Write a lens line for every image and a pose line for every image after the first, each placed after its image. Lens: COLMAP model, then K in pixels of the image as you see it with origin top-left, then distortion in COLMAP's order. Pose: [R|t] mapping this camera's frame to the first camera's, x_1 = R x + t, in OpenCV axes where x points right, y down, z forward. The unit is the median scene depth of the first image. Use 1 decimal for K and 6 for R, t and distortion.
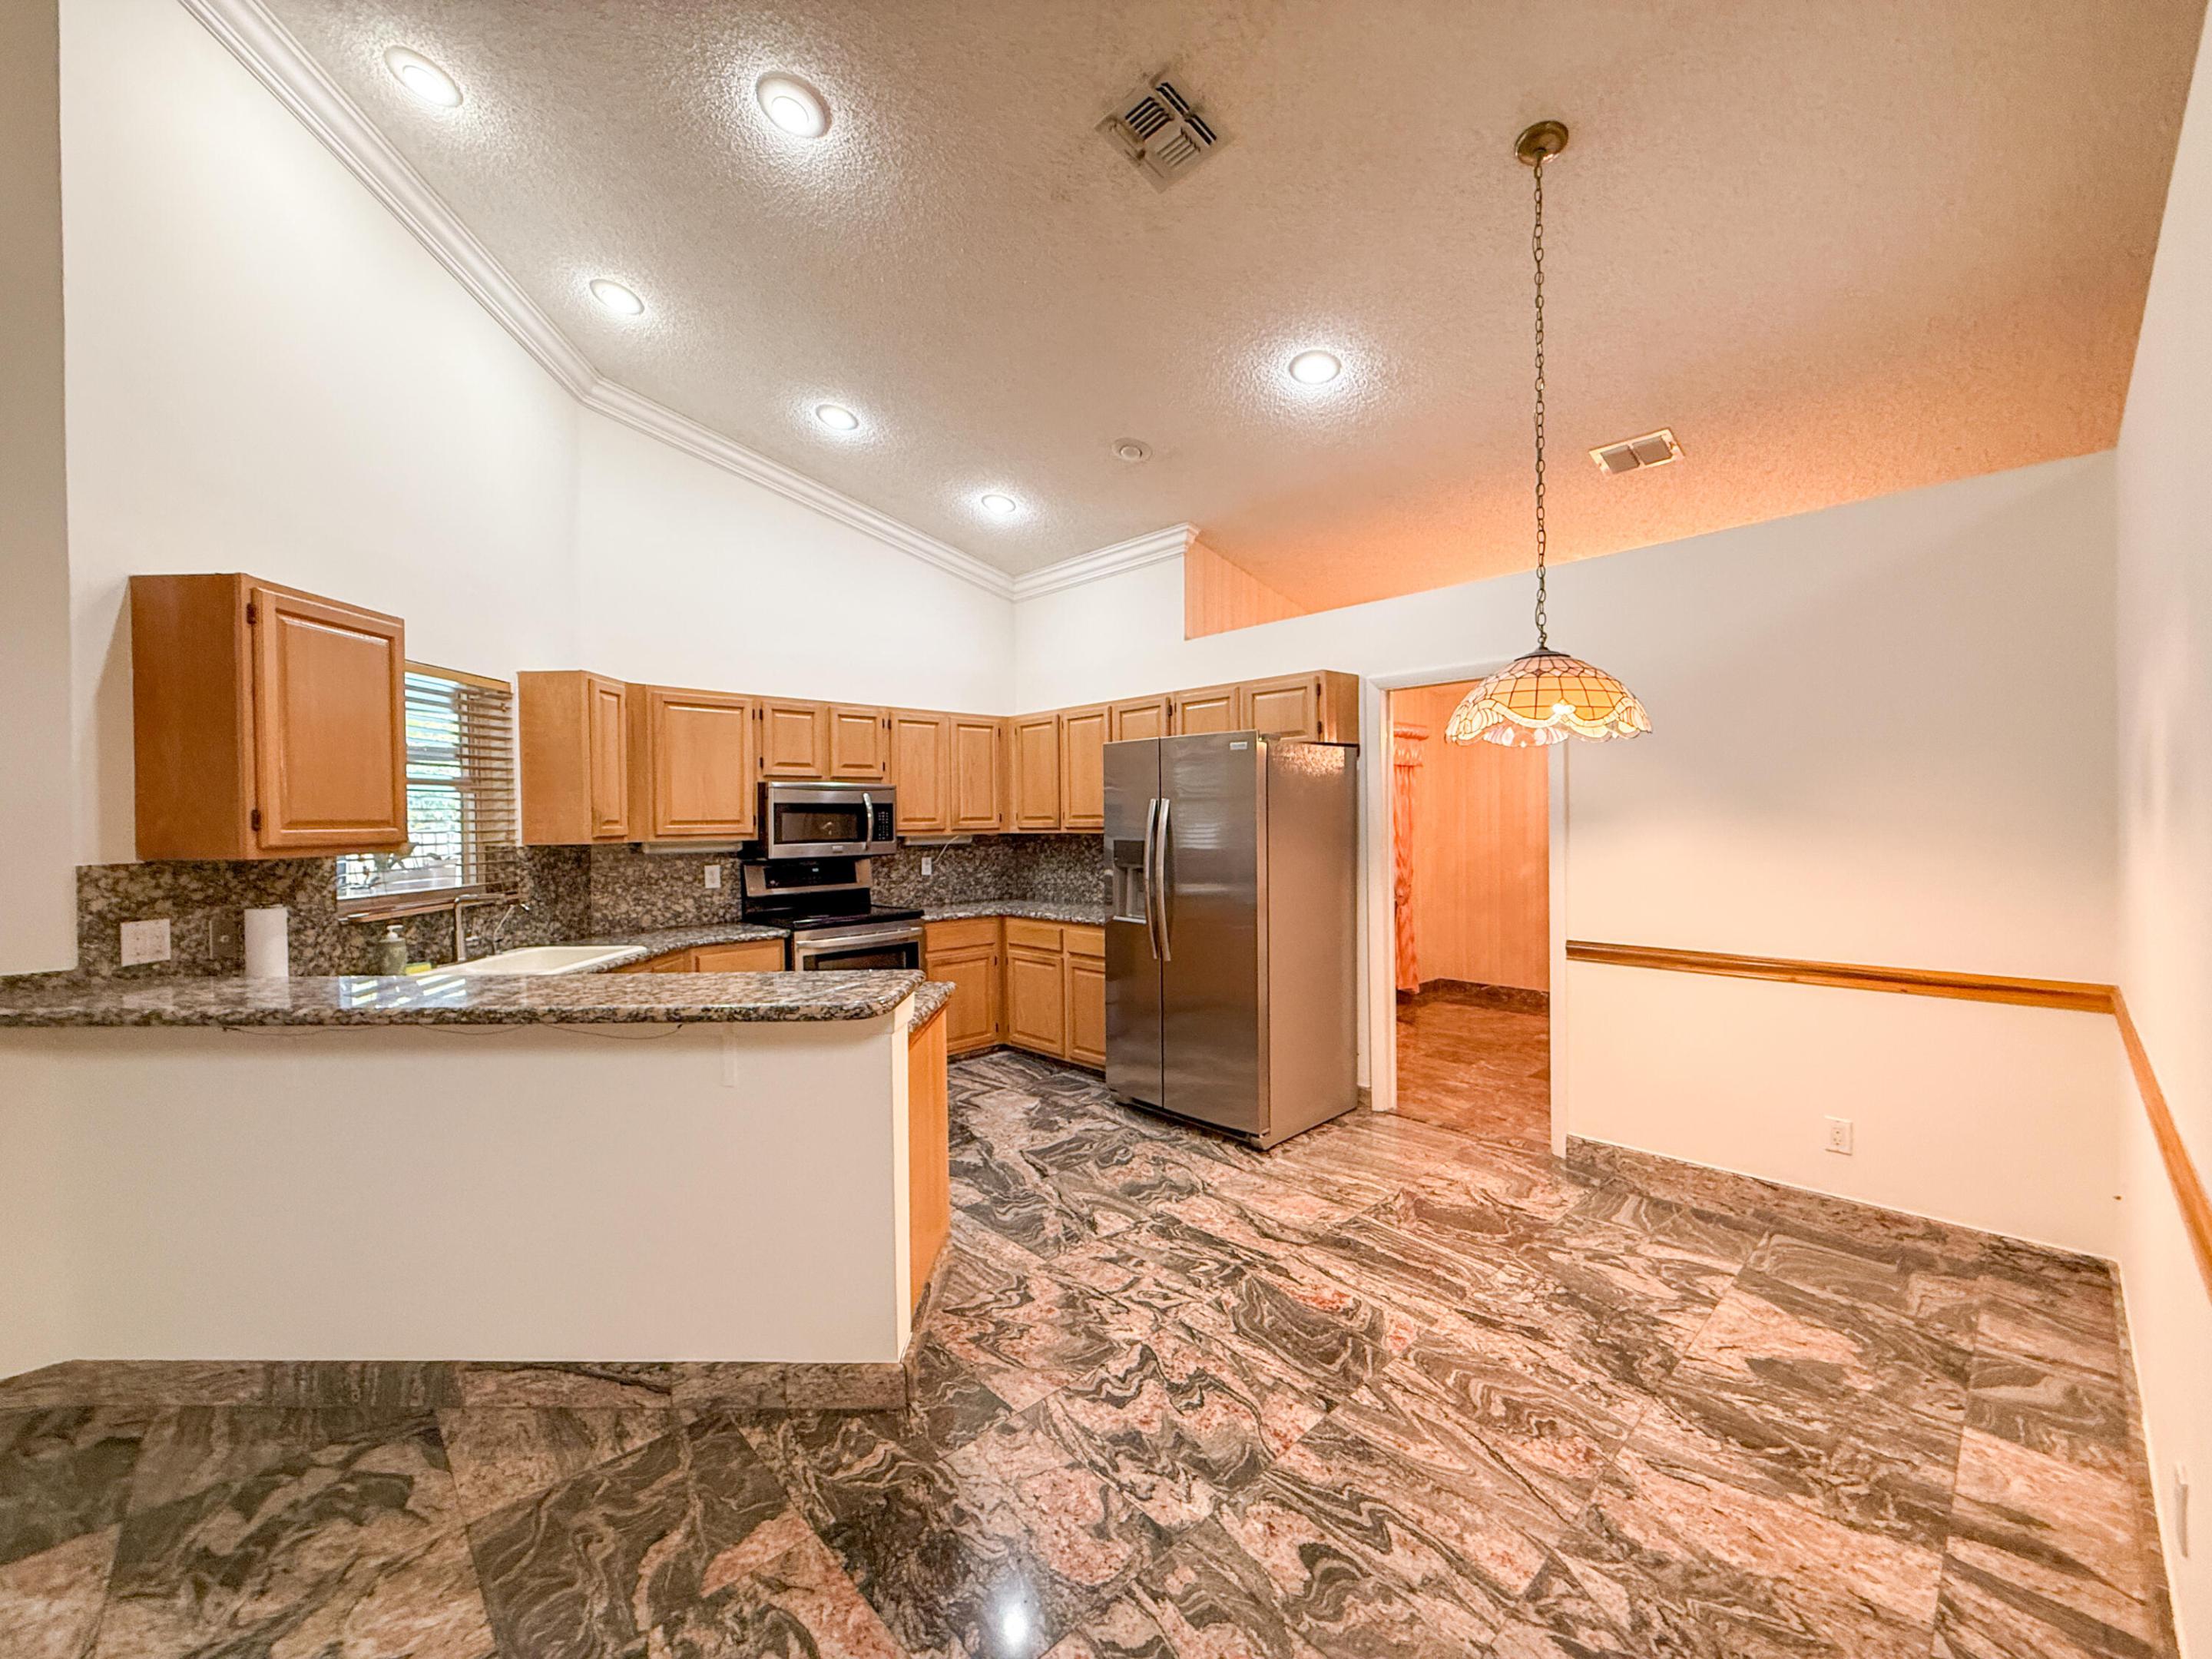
lens RADIAL K [[879.8, 0, 1094.7], [0, 879.8, 825.1], [0, 0, 1]] dist [0.001807, -0.000473]
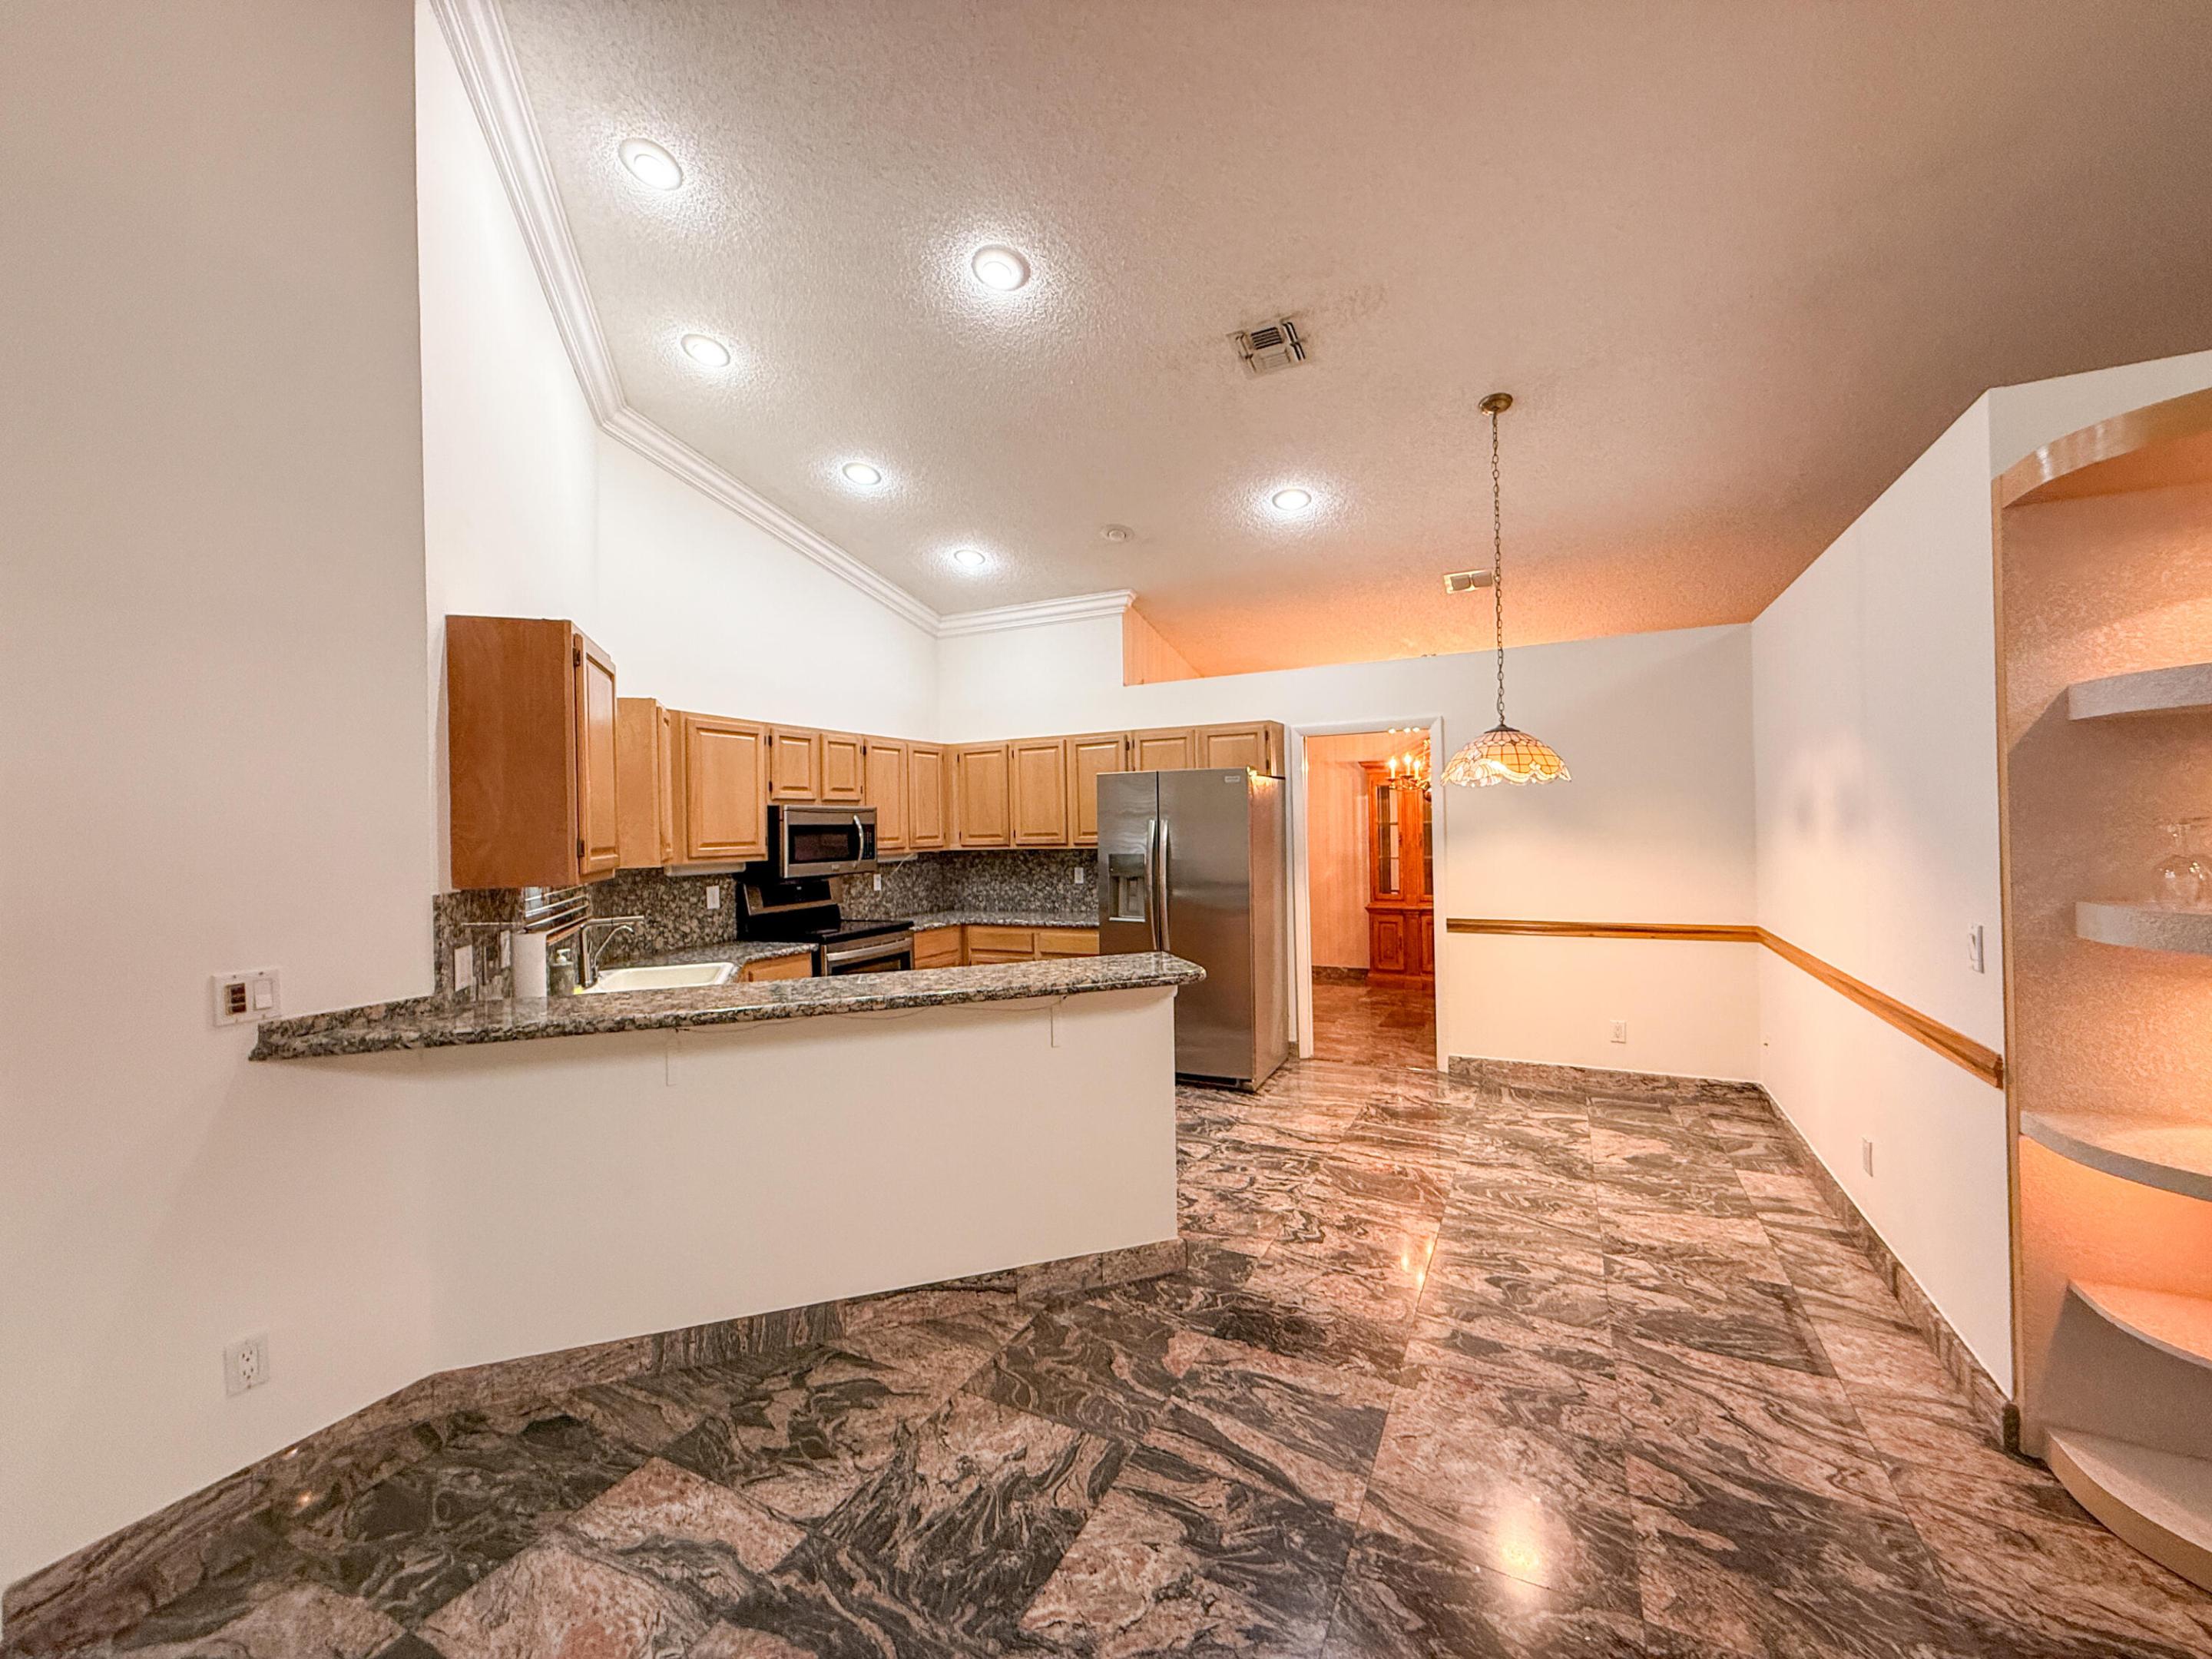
lens RADIAL K [[879.8, 0, 1094.7], [0, 879.8, 825.1], [0, 0, 1]] dist [0.001807, -0.000473]
pose [[0.941421, -0.006941, 0.337162, -0.439403], [0.012192, 0.999835, -0.013459, -0.007503], [-0.337013, 0.016781, 0.941350, -0.138734]]
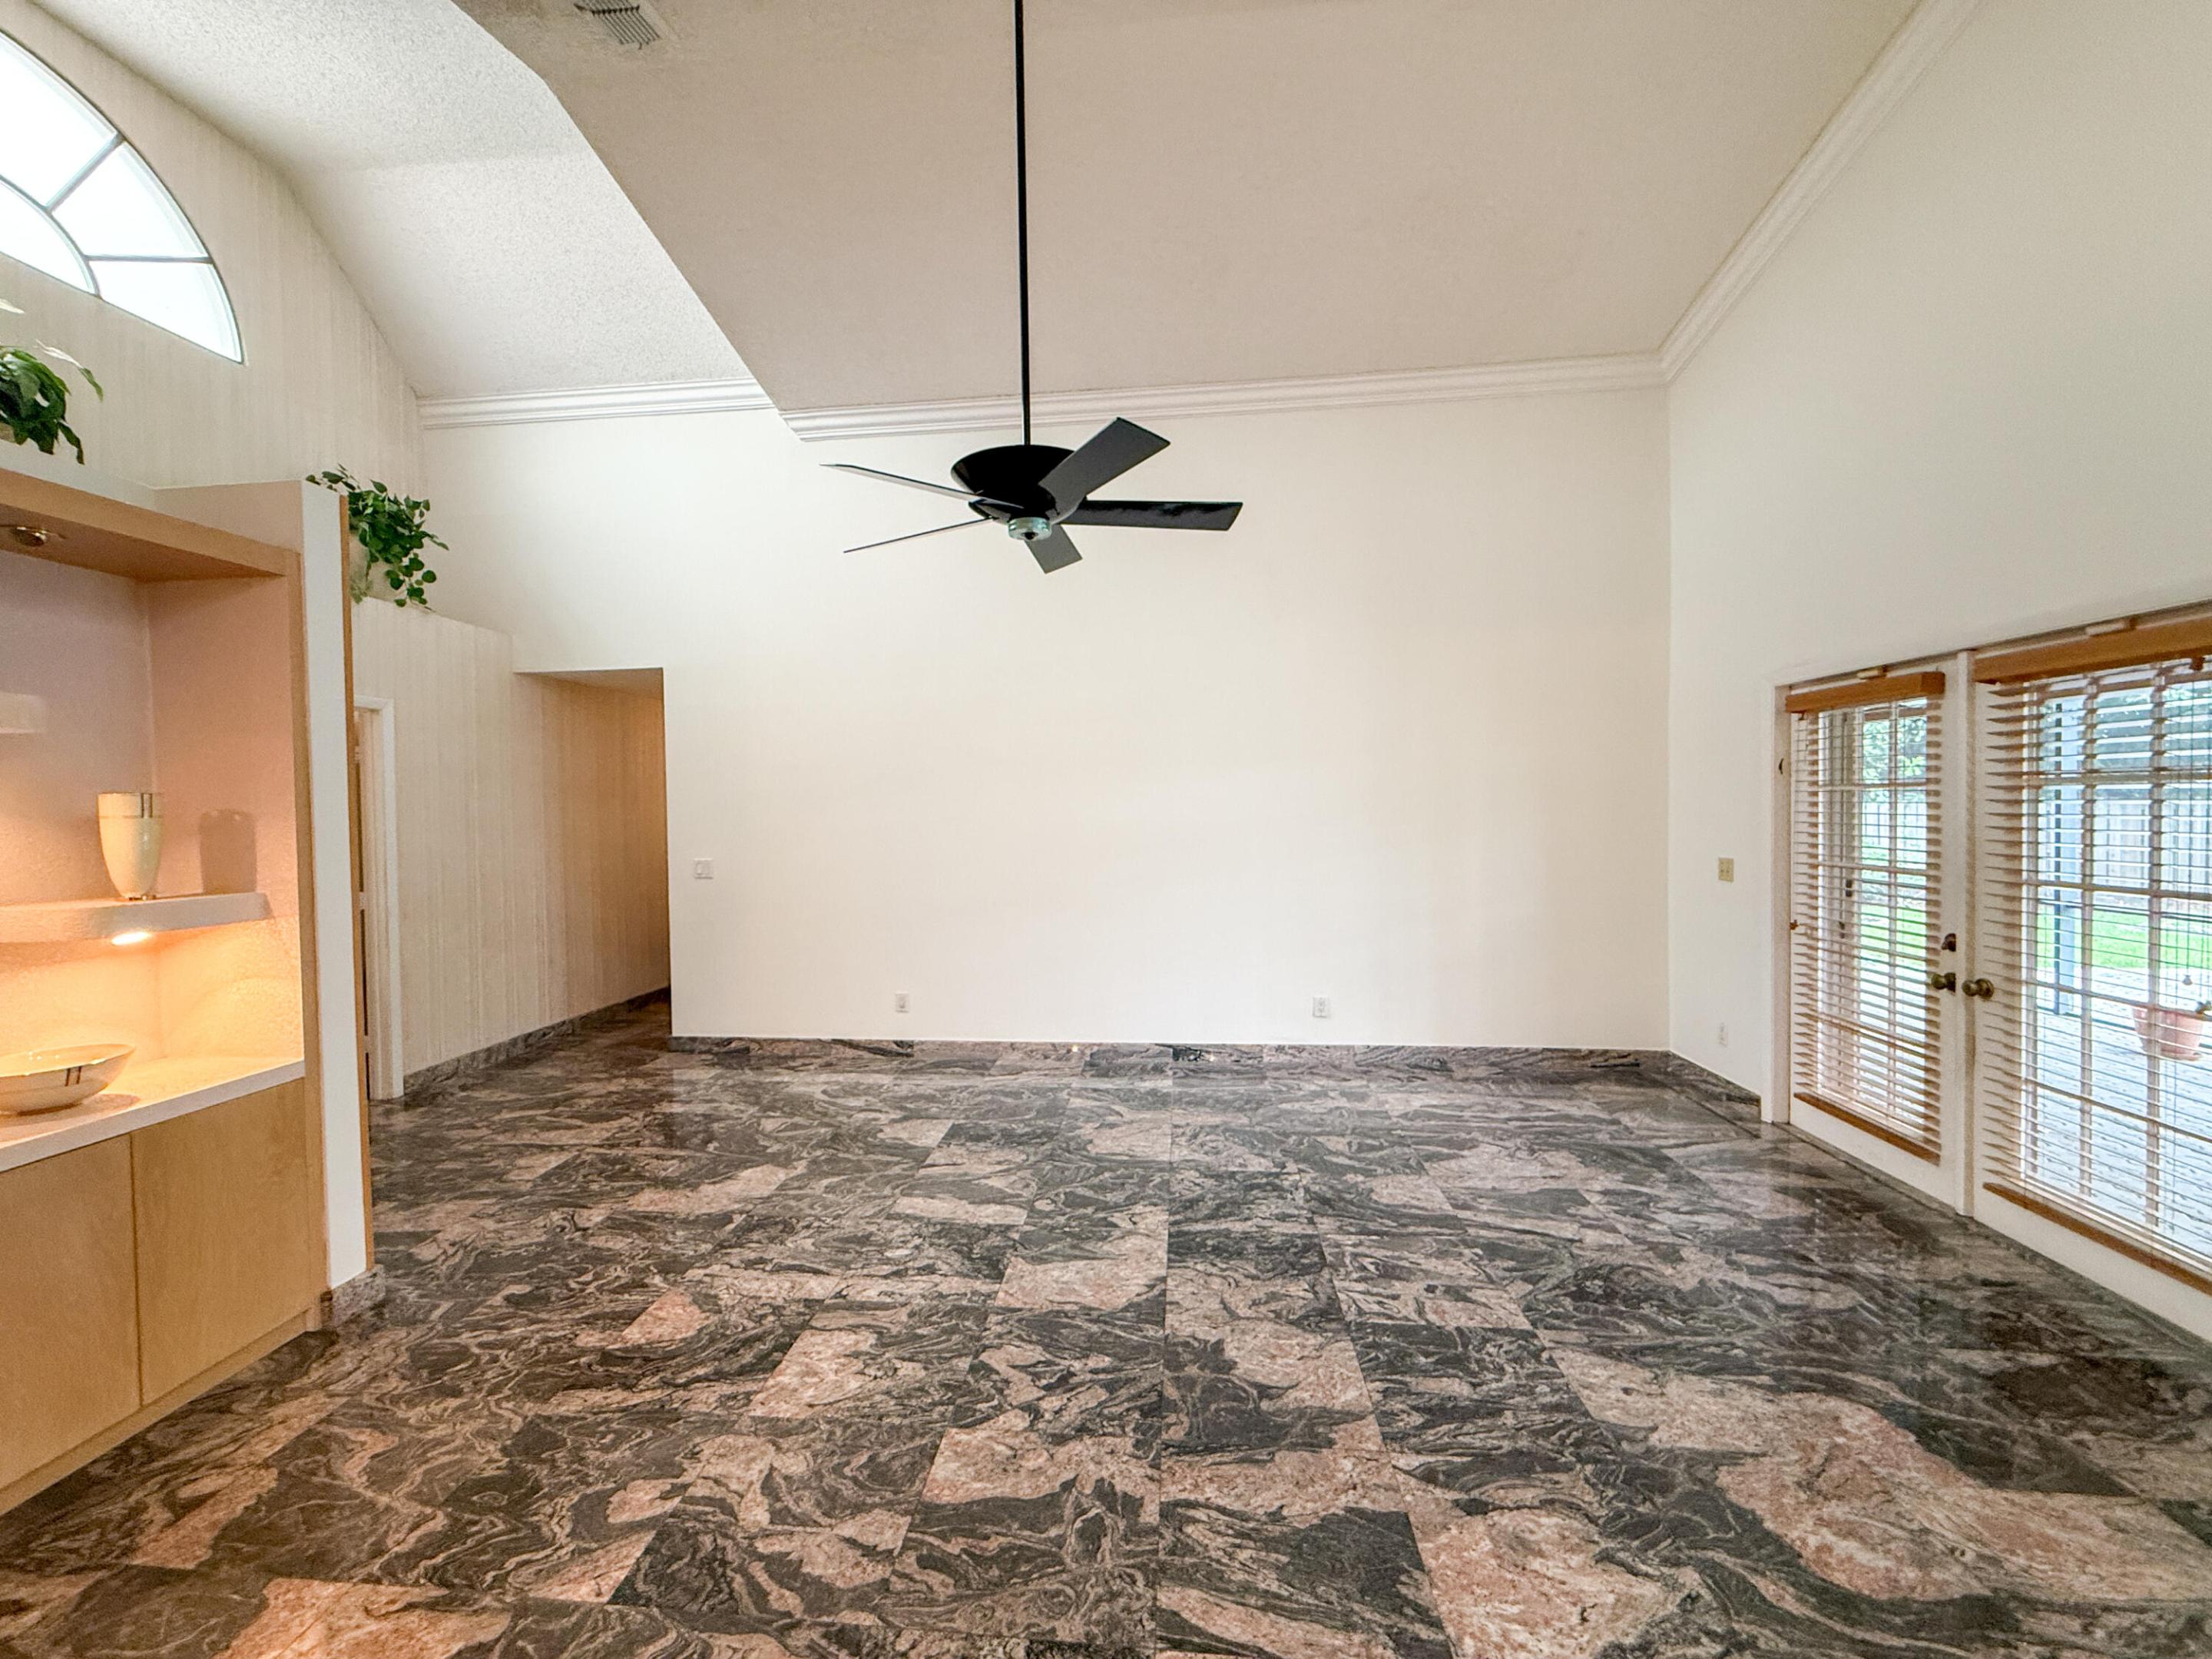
lens RADIAL K [[879.8, 0, 1094.7], [0, 879.8, 825.1], [0, 0, 1]] dist [0.001807, -0.000473]
pose [[-0.748815, 0.037077, -0.661741, 0.110923], [0.020632, 0.999254, 0.032641, -0.018670], [0.662458, 0.010789, -0.749021, 0.354151]]
